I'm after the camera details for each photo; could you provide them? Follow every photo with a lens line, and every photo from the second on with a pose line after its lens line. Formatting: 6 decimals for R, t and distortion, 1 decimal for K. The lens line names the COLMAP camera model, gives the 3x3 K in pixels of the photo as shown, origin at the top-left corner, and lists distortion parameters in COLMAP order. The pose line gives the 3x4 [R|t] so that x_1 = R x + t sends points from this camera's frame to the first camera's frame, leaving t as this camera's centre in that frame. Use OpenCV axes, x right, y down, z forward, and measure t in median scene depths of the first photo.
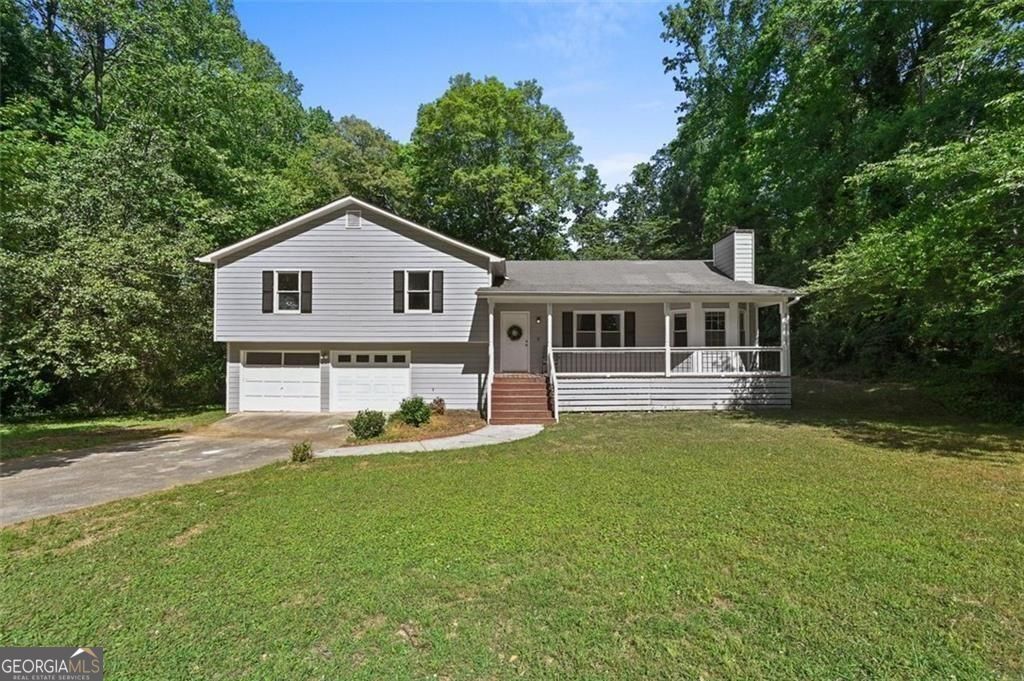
lens RADIAL K [[420.0, 0, 528.1], [0, 420.0, 373.2], [0, 0, 1]] dist [-0.001393, 0.000015]
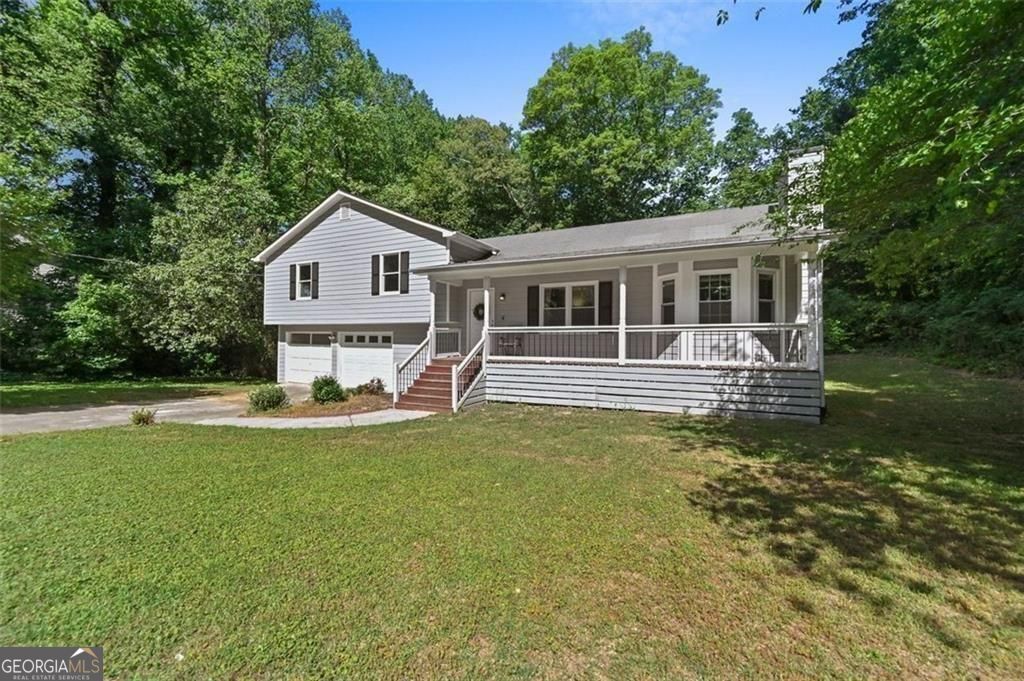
lens RADIAL K [[419.1, 0, 512.7], [0, 419.1, 355.9], [0, 0, 1]] dist [-0.002301, -0.000219]
pose [[0.891228, 0.023091, -0.452968, 0.466586], [-0.023411, 0.999714, 0.004900, -0.006119], [0.452951, 0.006238, 0.891513, 0.225582]]
